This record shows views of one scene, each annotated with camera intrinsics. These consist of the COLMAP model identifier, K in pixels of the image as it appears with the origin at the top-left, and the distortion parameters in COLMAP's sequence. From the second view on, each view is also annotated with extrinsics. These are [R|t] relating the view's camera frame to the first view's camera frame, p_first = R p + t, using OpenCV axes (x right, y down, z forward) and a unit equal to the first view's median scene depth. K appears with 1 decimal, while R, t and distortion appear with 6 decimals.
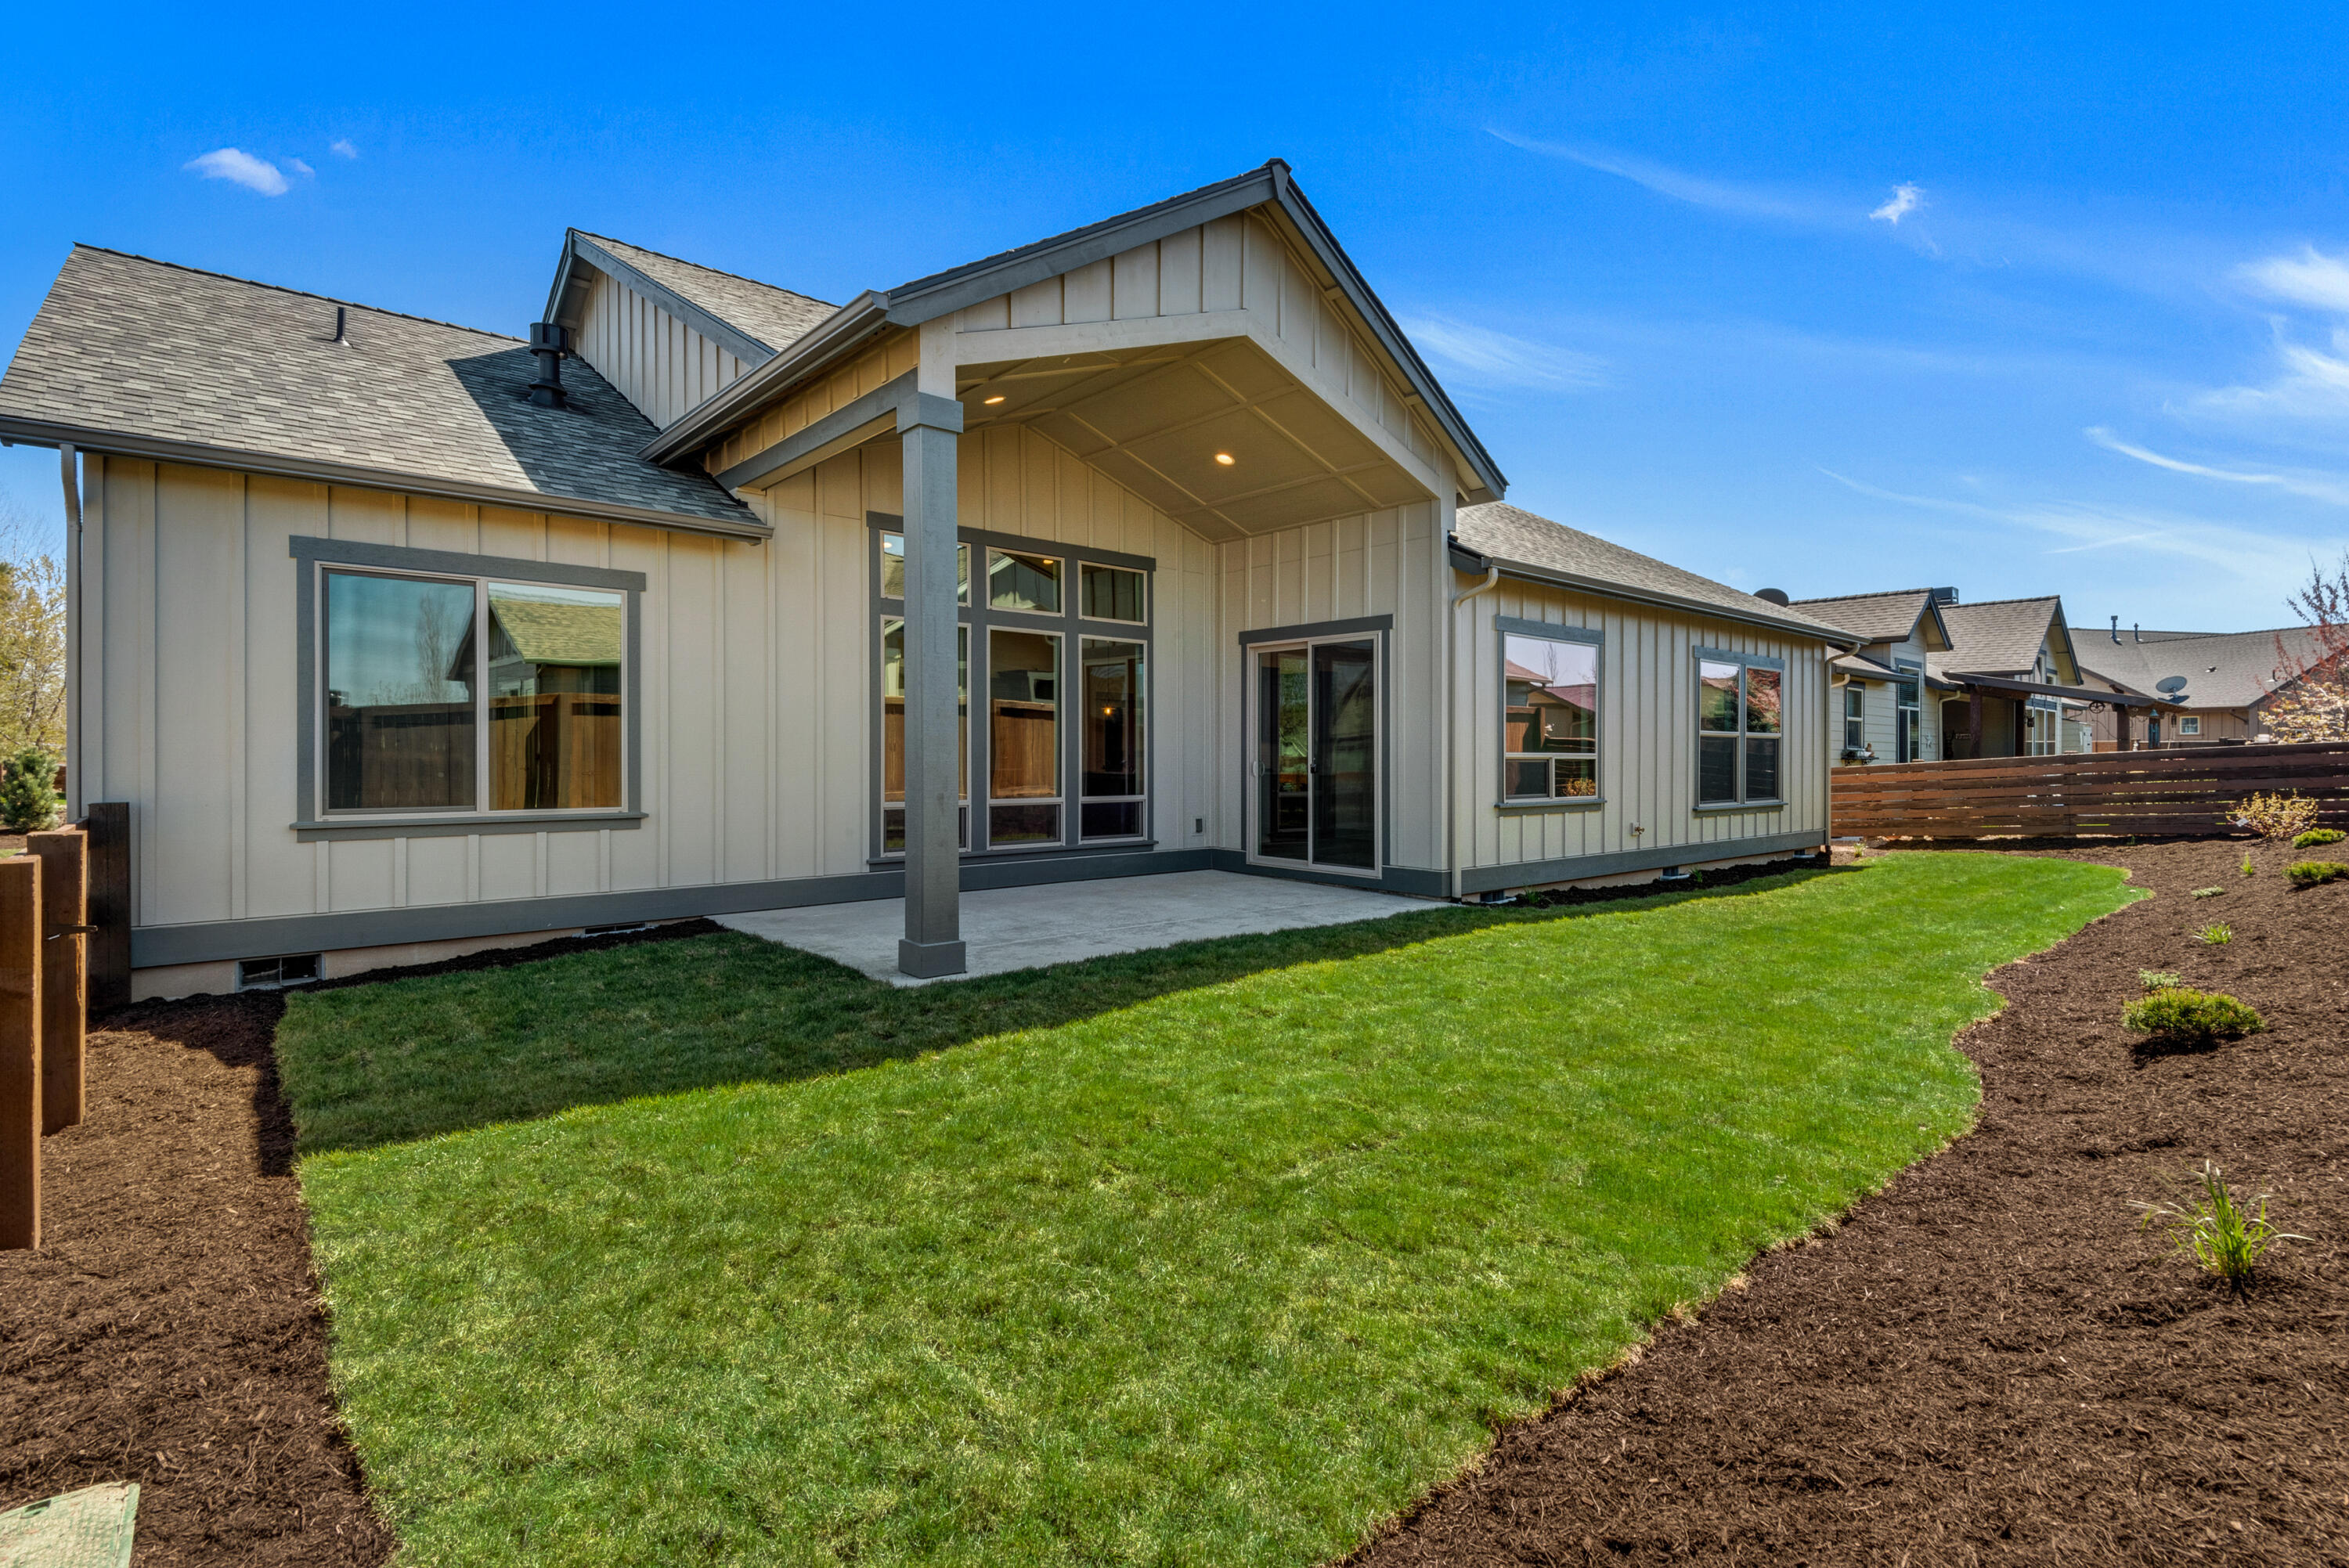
lens RADIAL K [[1075.4, 0, 1178.5], [0, 1075.4, 777.4], [0, 0, 1]] dist [0.029585, -0.000338]
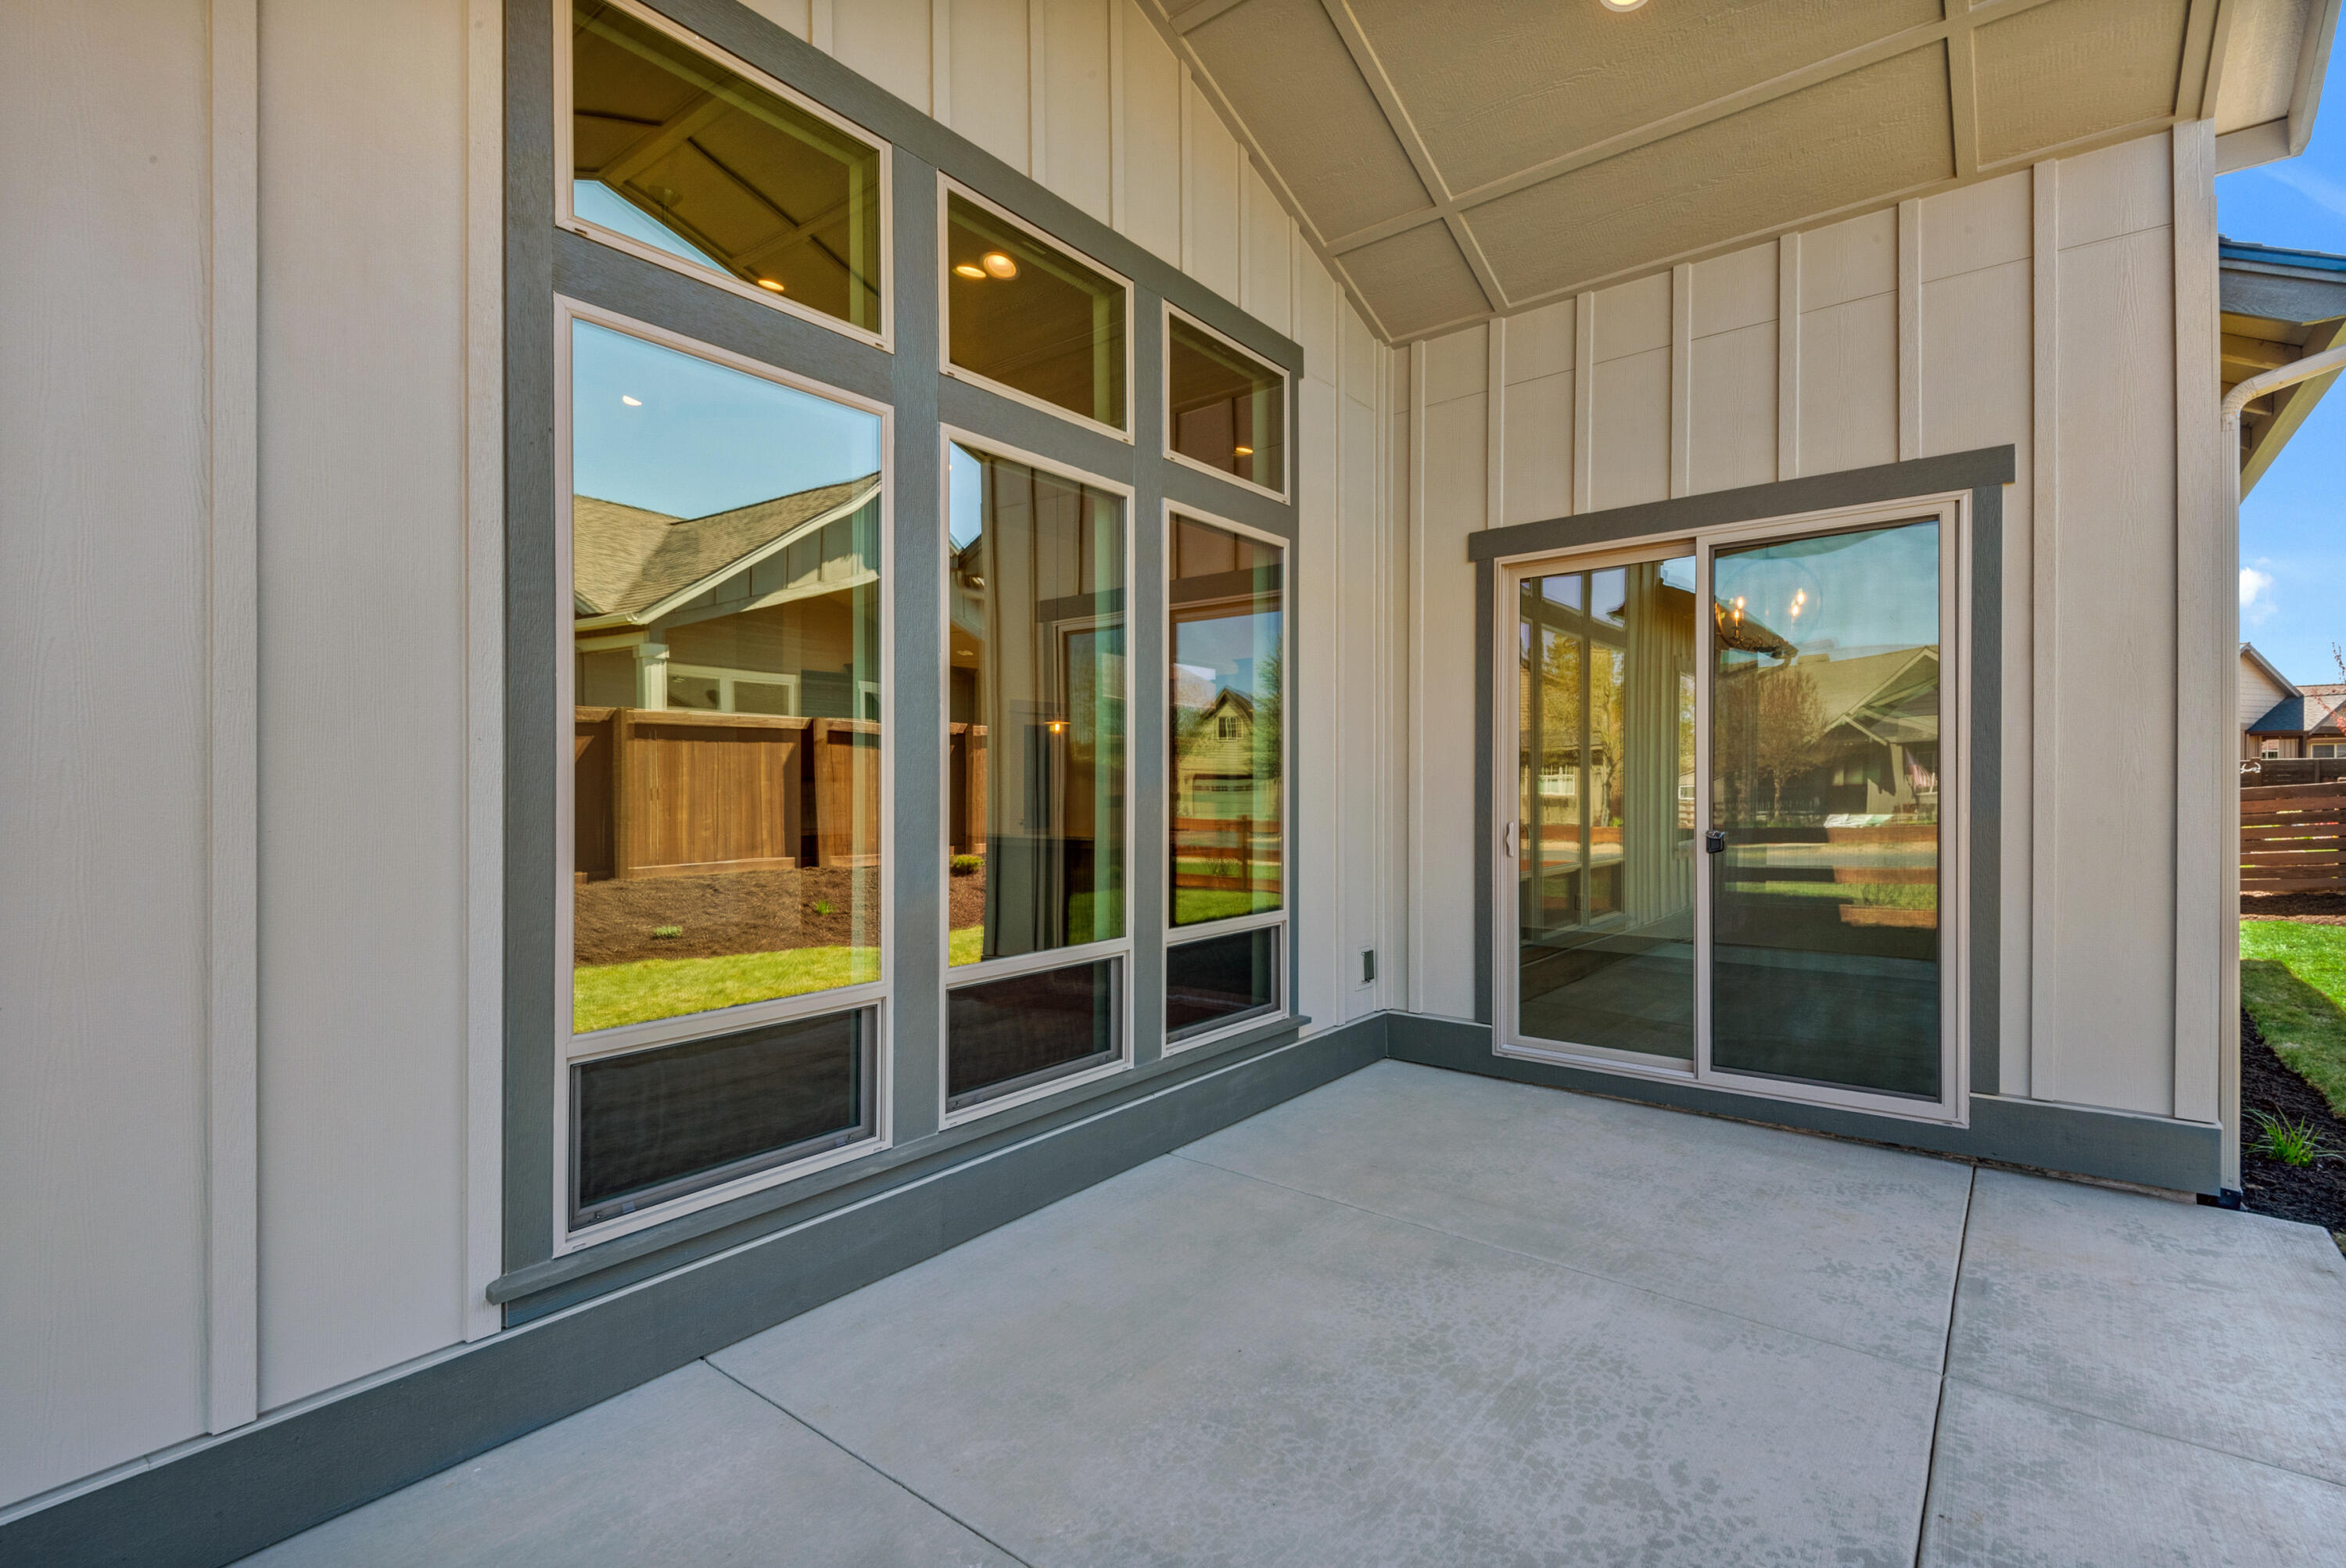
lens RADIAL K [[1074.1, 0, 1177.0], [0, 1074.1, 777.4], [0, 0, 1]] dist [0.029585, -0.000338]
pose [[0.983263, -0.012384, 0.181772, -0.156482], [0.018094, 0.999392, -0.029790, -0.024718], [-0.181292, 0.032581, 0.982889, 0.632311]]
